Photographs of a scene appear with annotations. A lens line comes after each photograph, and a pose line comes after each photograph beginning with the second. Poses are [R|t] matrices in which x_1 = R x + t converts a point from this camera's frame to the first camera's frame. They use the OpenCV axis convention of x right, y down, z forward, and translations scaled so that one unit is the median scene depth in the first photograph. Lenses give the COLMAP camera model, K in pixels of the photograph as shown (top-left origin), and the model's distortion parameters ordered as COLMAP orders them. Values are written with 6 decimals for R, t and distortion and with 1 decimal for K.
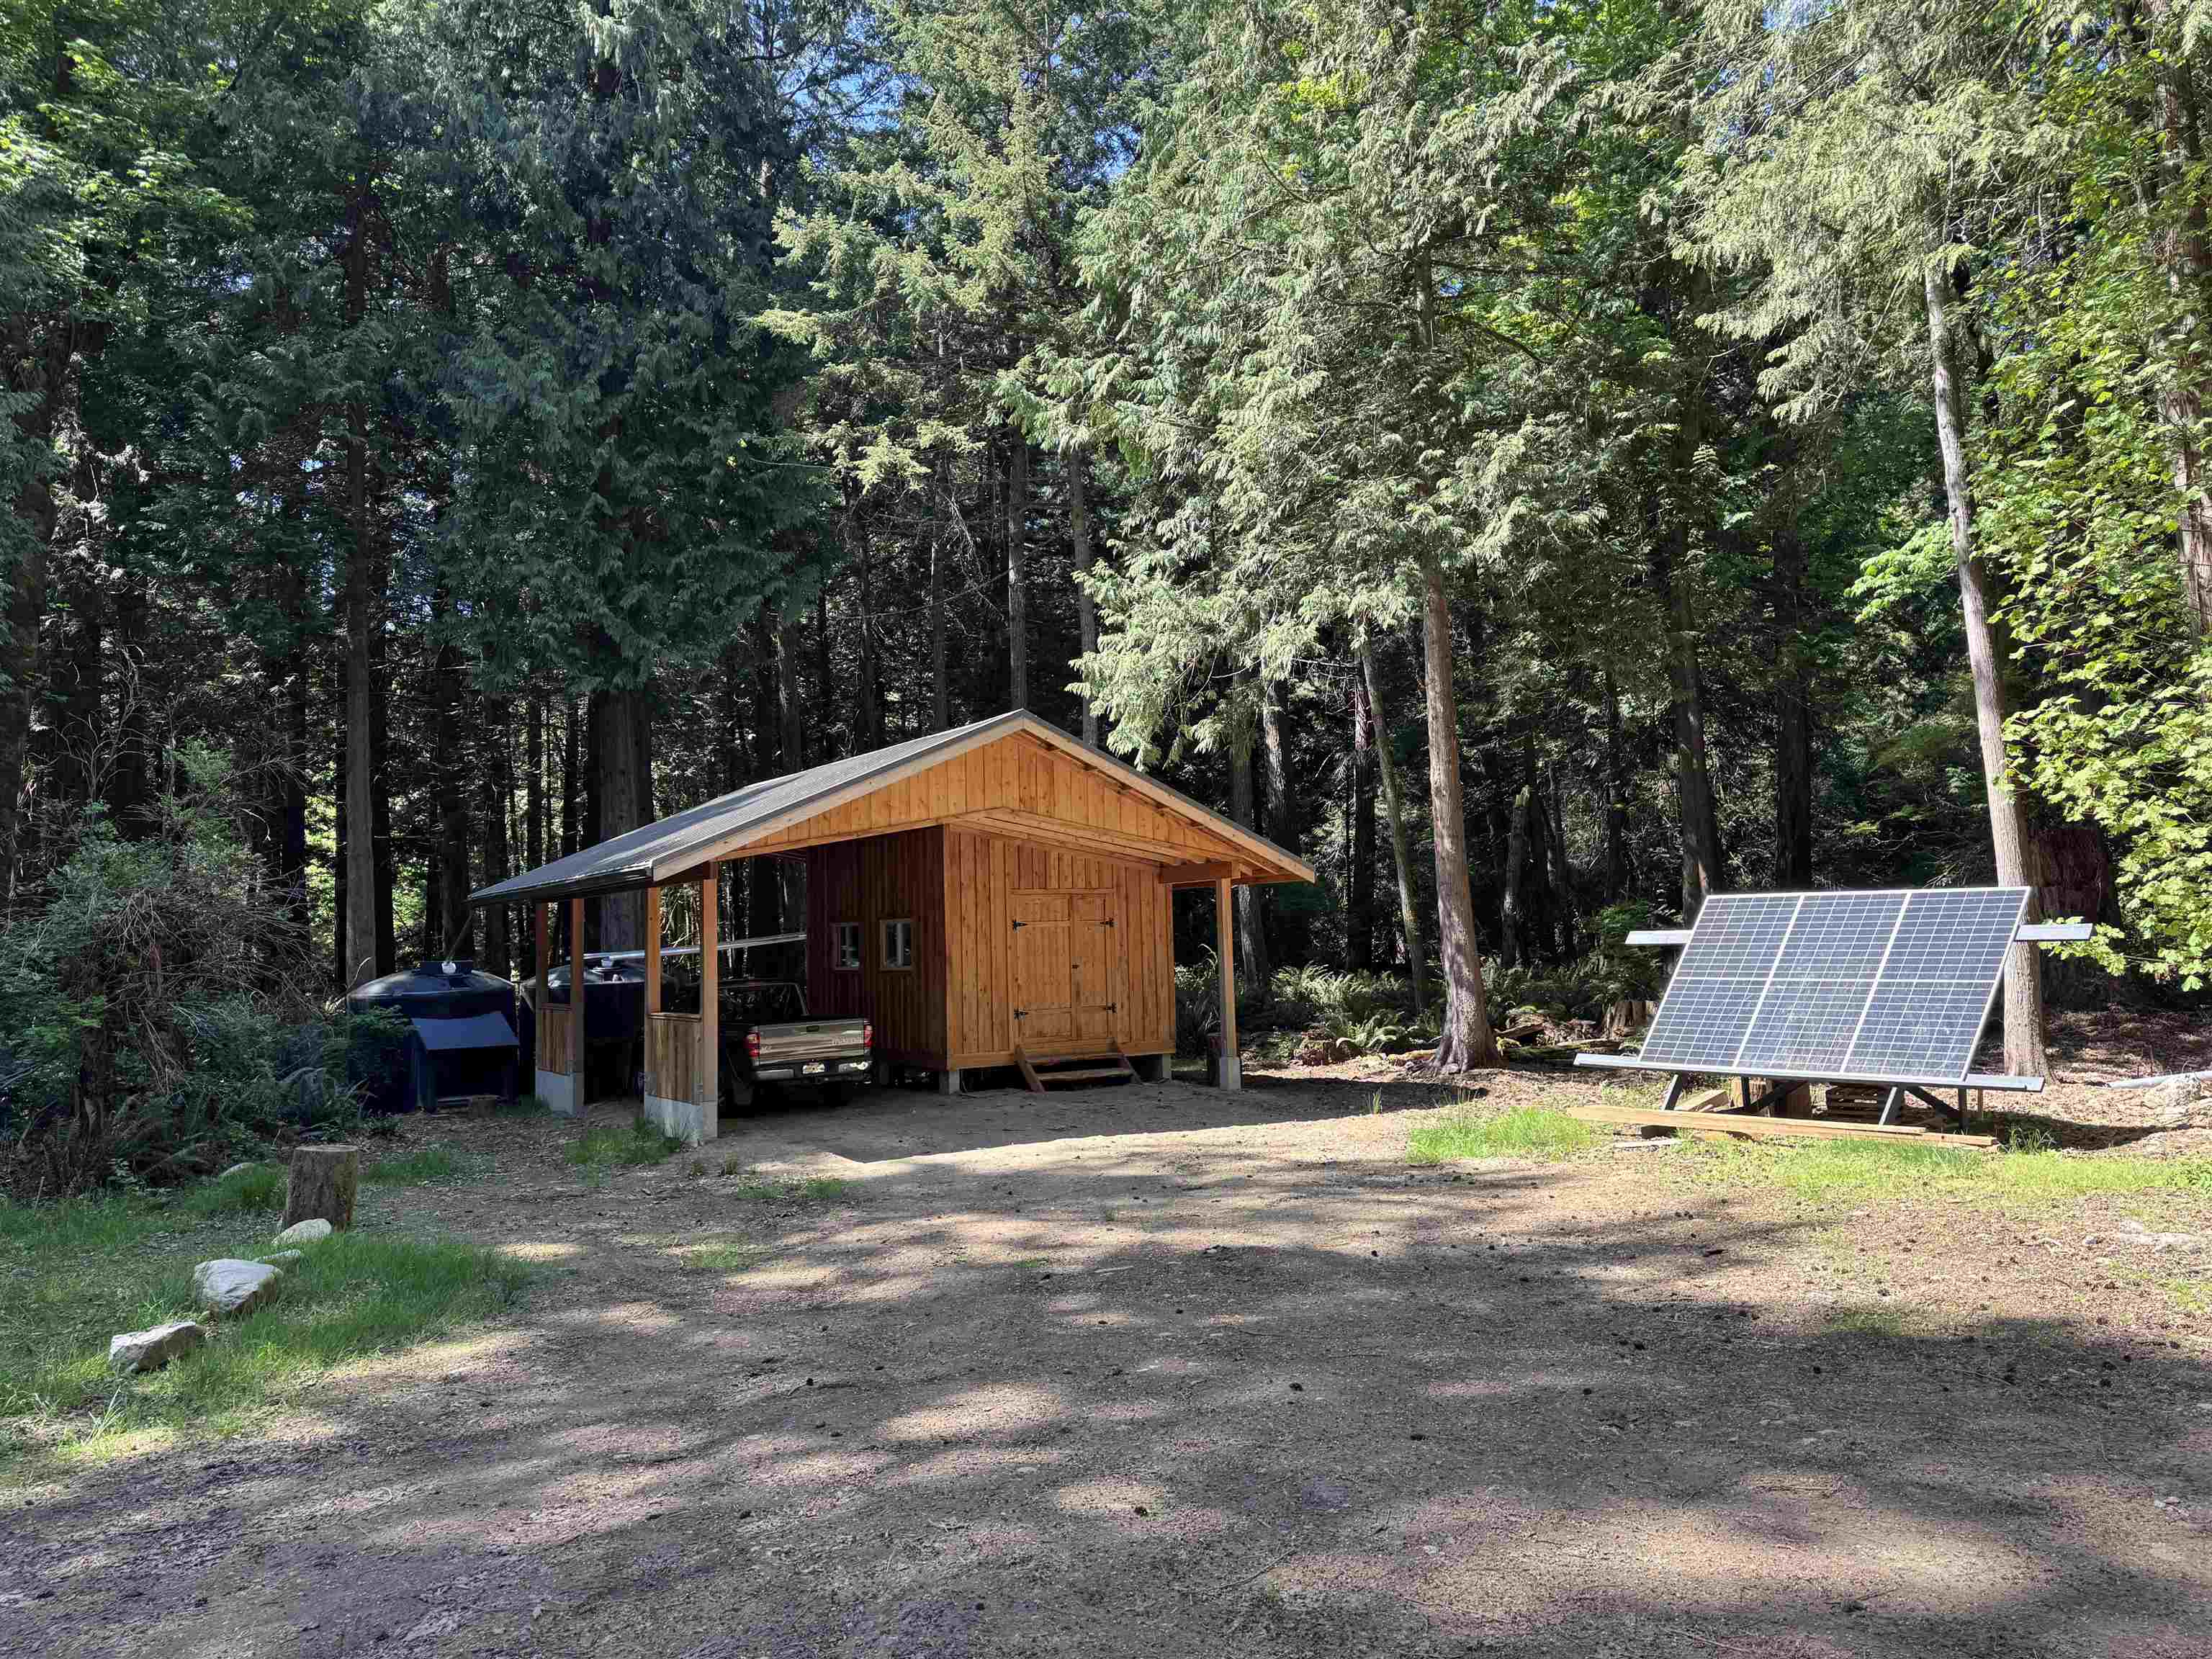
lens RADIAL K [[1548.8, 0, 1106.0], [0, 1548.8, 829.5], [0, 0, 1]] dist [0.052596, -0.003182]
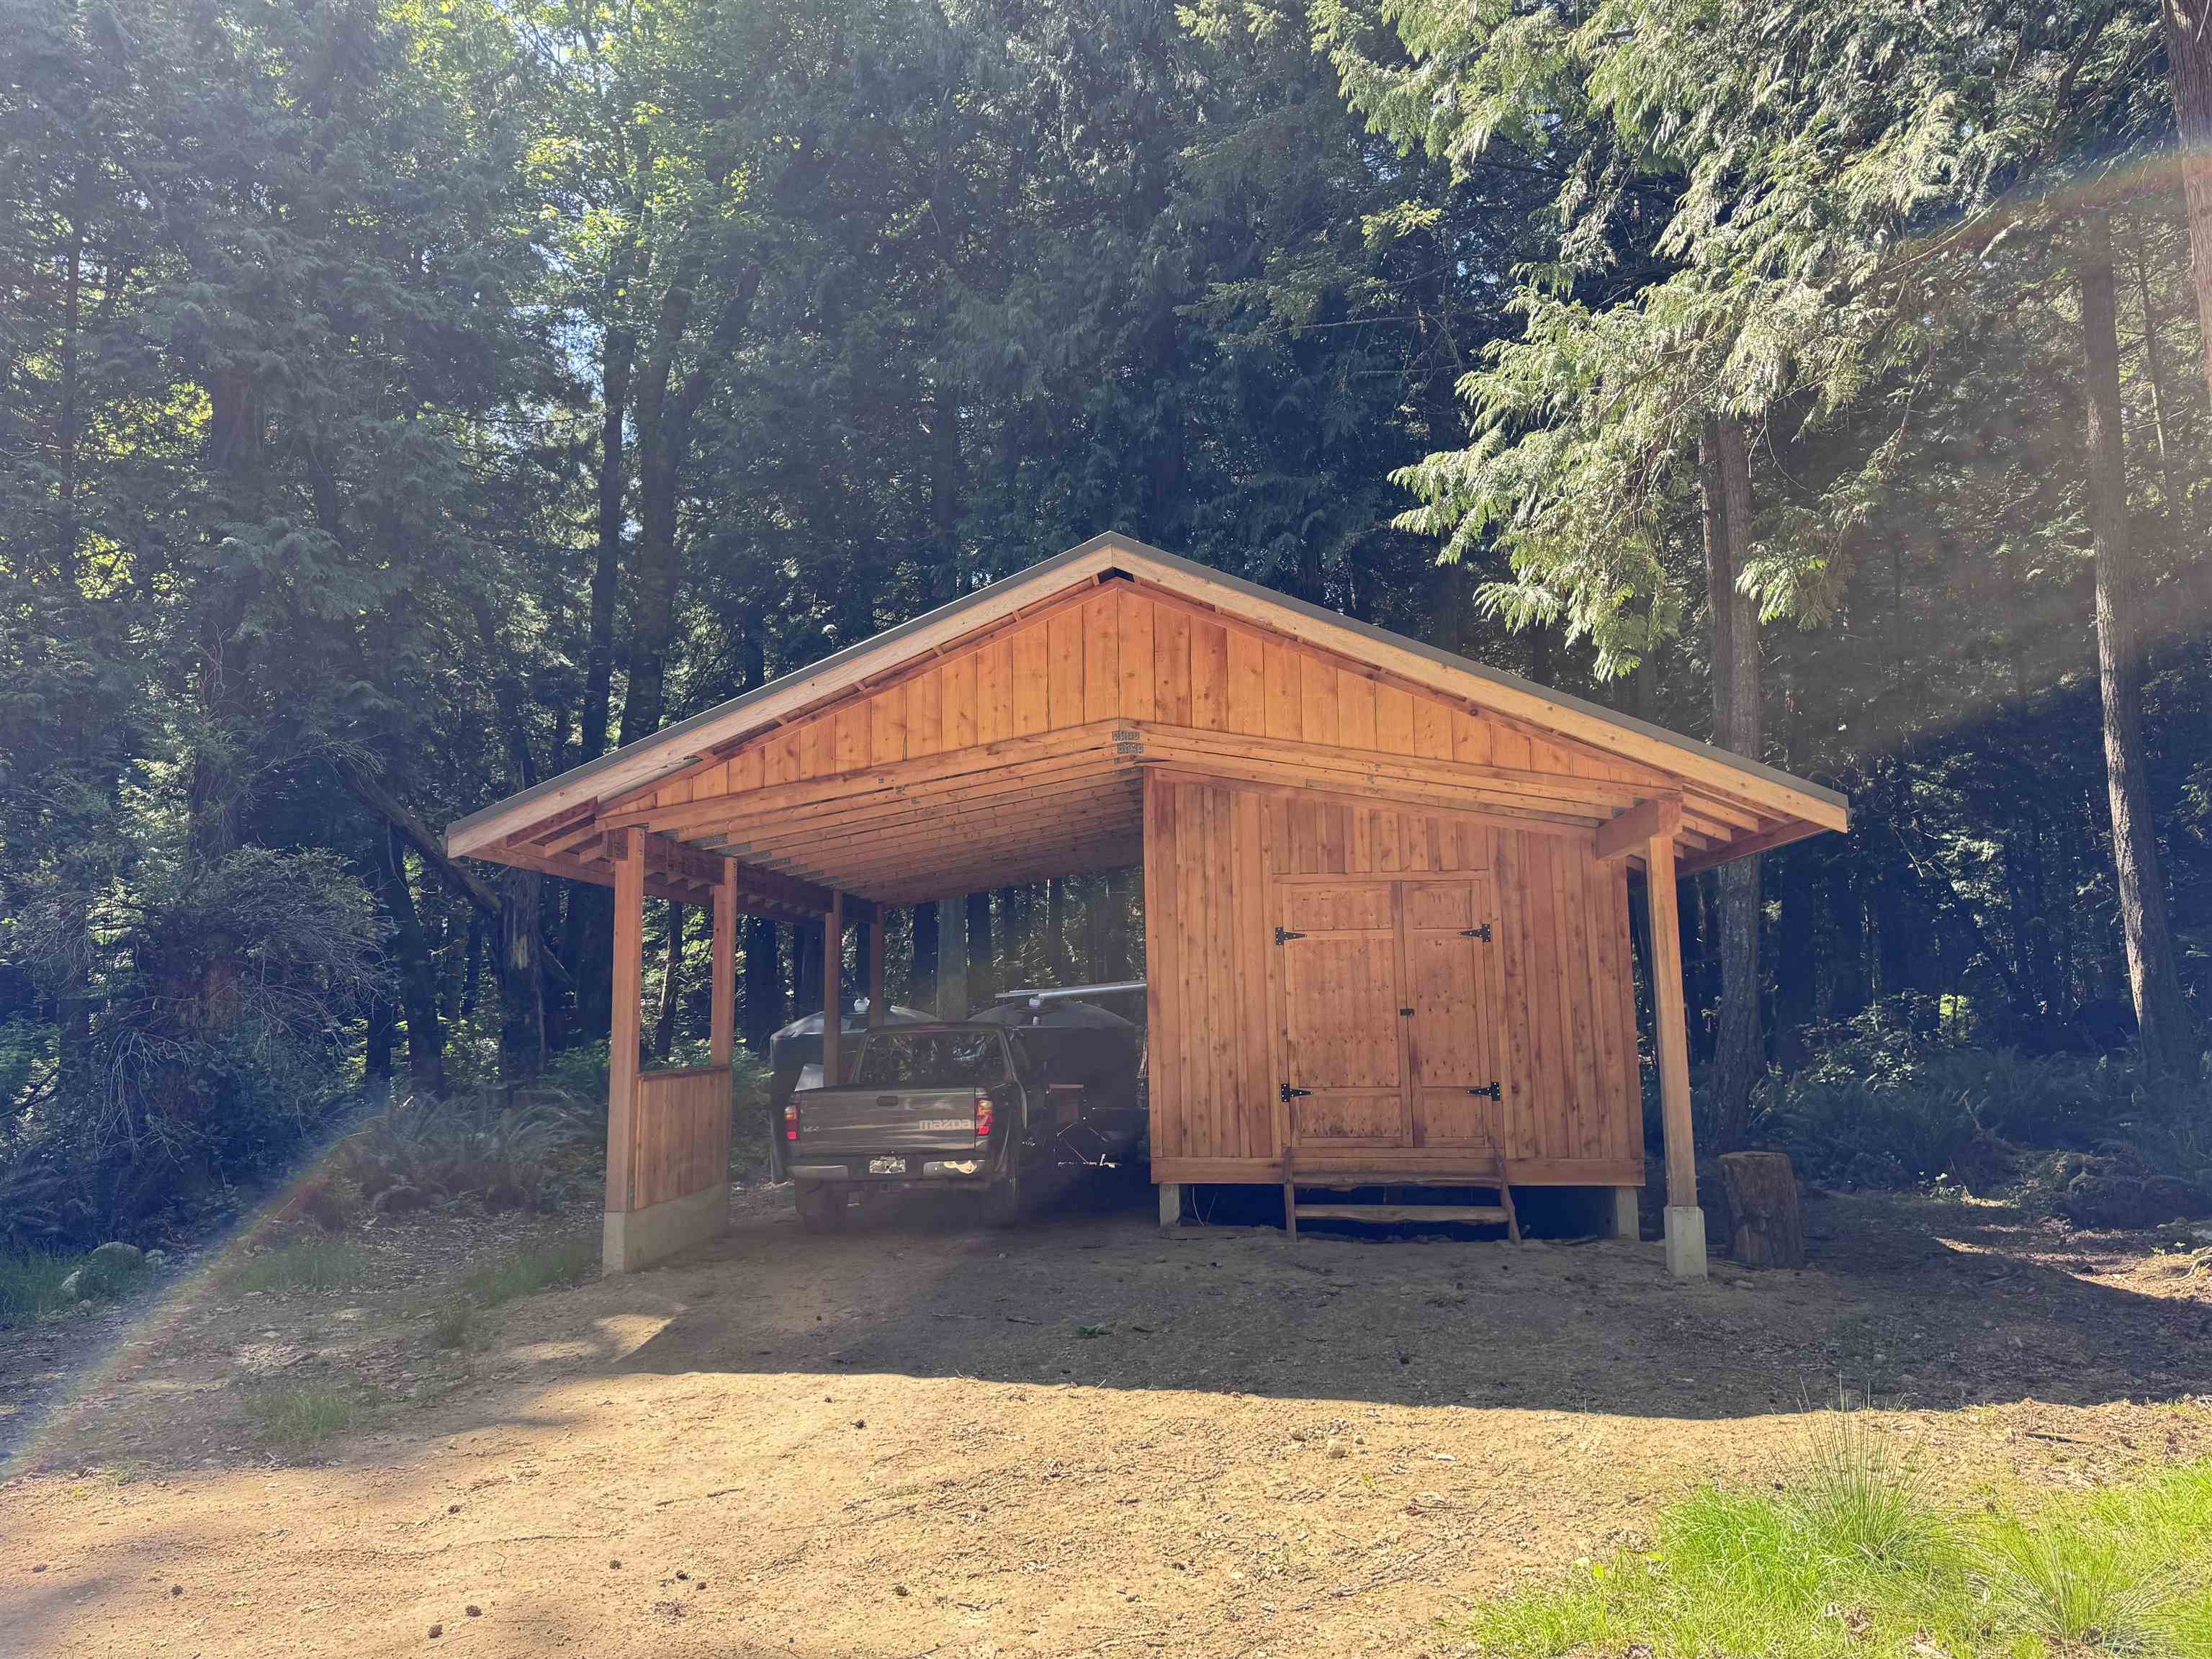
lens RADIAL K [[1548.8, 0, 1106.0], [0, 1548.8, 829.5], [0, 0, 1]] dist [0.052596, -0.003182]
pose [[0.783653, -0.058766, -0.618413, 0.248522], [0.034810, 0.998105, -0.050736, 0.048855], [0.620223, 0.018232, 0.784214, 0.510700]]
